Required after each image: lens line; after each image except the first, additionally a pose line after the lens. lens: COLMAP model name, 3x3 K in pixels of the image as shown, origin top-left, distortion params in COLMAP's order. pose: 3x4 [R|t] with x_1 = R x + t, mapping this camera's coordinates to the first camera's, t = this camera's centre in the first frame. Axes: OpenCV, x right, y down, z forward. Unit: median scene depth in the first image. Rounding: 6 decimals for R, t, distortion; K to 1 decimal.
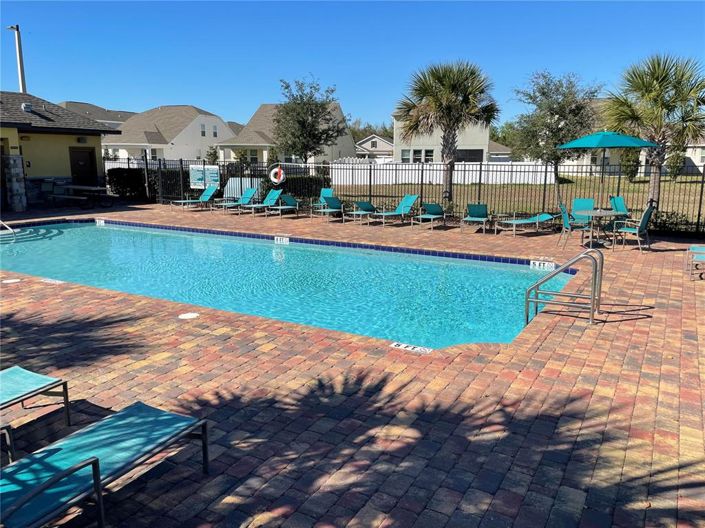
lens RADIAL K [[548.4, 0, 352.5], [0, 548.4, 264.0], [0, 0, 1]] dist [0.071510, -0.000670]
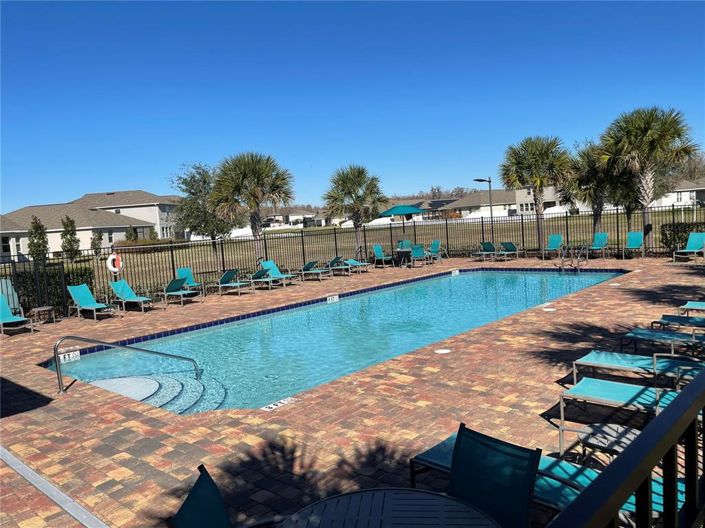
lens RADIAL K [[548.4, 0, 352.5], [0, 548.4, 264.0], [0, 0, 1]] dist [0.071510, -0.000670]
pose [[0.232881, -0.095479, 0.967807, -0.983013], [0.263339, 0.964181, 0.031754, -0.113746], [-0.936172, 0.247466, 0.249683, 0.573168]]
